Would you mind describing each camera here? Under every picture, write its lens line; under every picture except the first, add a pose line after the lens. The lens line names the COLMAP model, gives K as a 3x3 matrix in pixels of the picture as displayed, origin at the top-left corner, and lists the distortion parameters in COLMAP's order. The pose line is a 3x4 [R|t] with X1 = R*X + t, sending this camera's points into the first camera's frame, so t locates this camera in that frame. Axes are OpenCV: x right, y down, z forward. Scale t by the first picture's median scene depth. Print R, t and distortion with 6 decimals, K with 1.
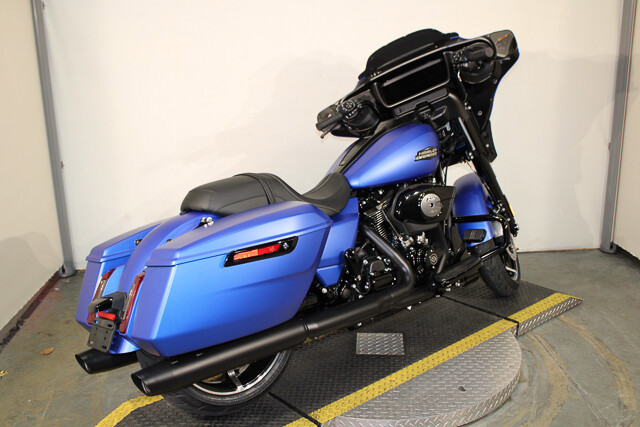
lens RADIAL K [[685.9, 0, 320.0], [0, 685.9, 213.5], [0, 0, 1]] dist [-0.065768, 0.026234]
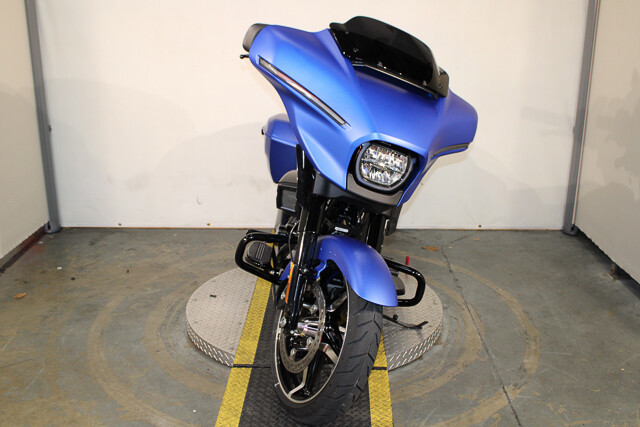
lens RADIAL K [[714.4, 0, 320.0], [0, 714.4, 213.5], [0, 0, 1]] dist [-0.074053, 0.025762]
pose [[0.997023, 0.044222, -0.063165, 0.173263], [-0.042331, 0.998624, 0.030964, 0.013976], [0.064447, -0.028198, 0.997523, -0.130109]]
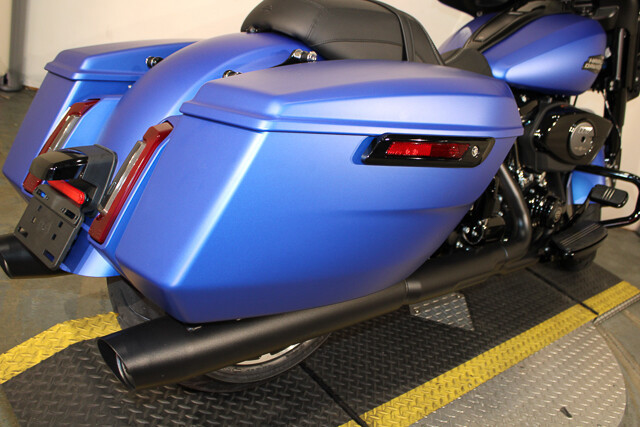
lens RADIAL K [[595.4, 0, 320.0], [0, 595.4, 213.5], [0, 0, 1]] dist [-0.076793, 0.010772]
pose [[0.954796, 0.253314, 0.155554, -0.171445], [-0.276475, 0.948984, 0.151625, 0.045282], [-0.109209, -0.187778, 0.976121, 0.483319]]
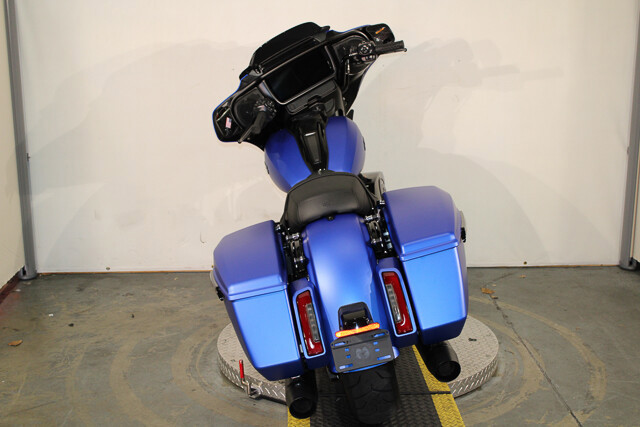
lens RADIAL K [[985.2, 0, 320.0], [0, 985.2, 213.5], [0, 0, 1]] dist [0.009573, -0.007840]
pose [[0.999589, 0.023536, -0.016366, 0.057471], [-0.024342, 0.998404, -0.050958, 0.089507], [0.015140, 0.051336, 0.998567, -0.461292]]
